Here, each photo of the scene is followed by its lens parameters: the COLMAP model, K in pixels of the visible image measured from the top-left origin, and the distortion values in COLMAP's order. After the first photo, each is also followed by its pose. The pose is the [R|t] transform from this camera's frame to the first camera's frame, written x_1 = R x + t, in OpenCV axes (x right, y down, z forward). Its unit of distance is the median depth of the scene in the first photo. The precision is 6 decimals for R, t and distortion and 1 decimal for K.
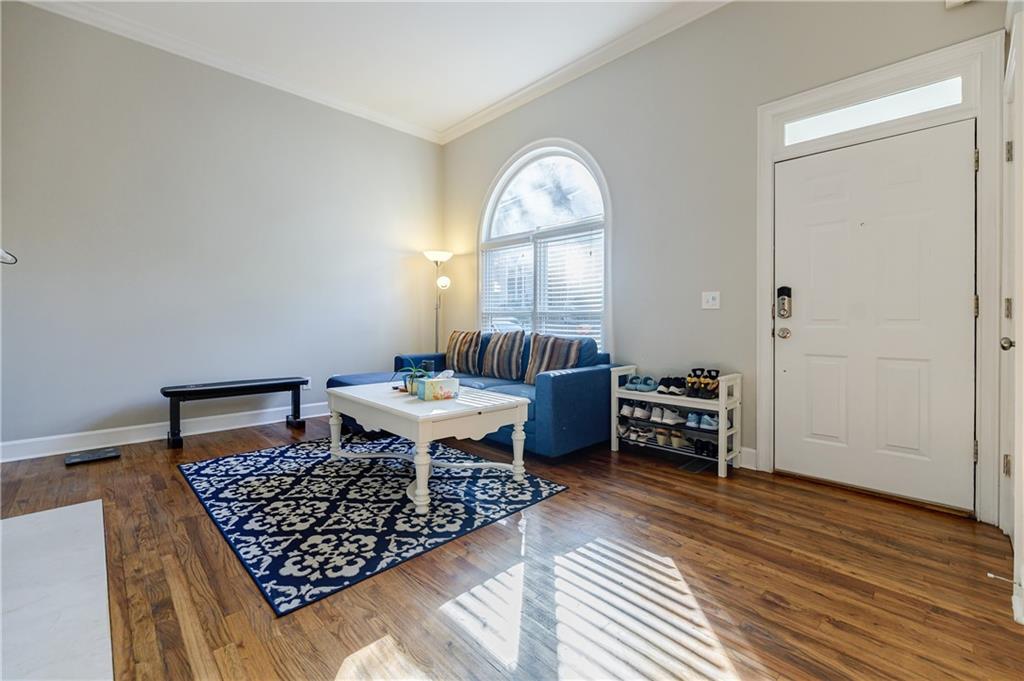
lens RADIAL K [[430.4, 0, 520.9], [0, 430.4, 333.0], [0, 0, 1]] dist [0.001716, -0.000043]
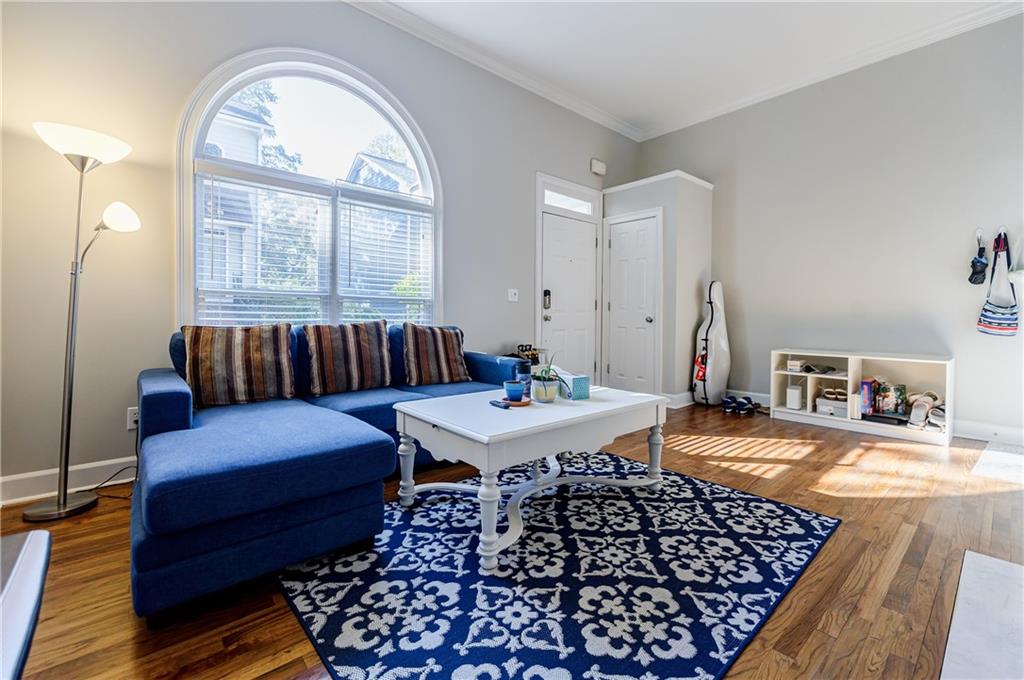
lens RADIAL K [[419.6, 0, 517.8], [0, 419.6, 334.2], [0, 0, 1]] dist [0.000703, -0.000236]
pose [[0.077093, -0.053434, 0.995591, -1.303147], [0.015059, 0.998511, 0.052425, -0.031342], [-0.996910, 0.010951, 0.077783, 1.275731]]
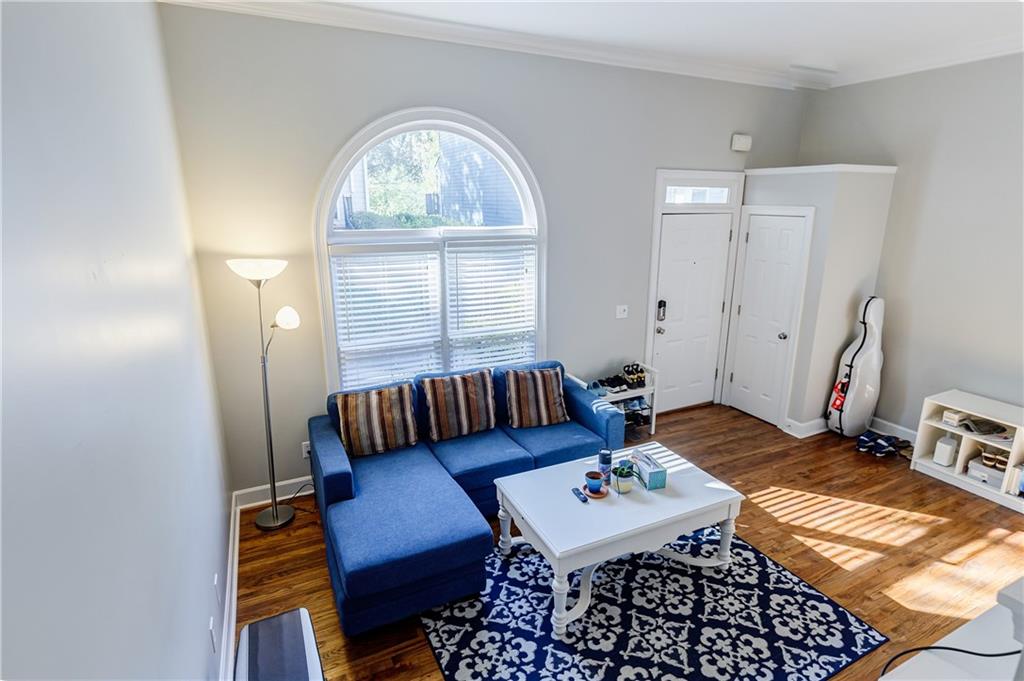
lens RADIAL K [[500.8, 0, 525.6], [0, 500.8, 360.3], [0, 0, 1]] dist [-0.000577, -0.000288]
pose [[0.328344, -0.283350, 0.901057, -1.513287], [0.024783, 0.956201, 0.291660, -0.553328], [-0.944233, -0.073434, 0.320985, 1.128822]]
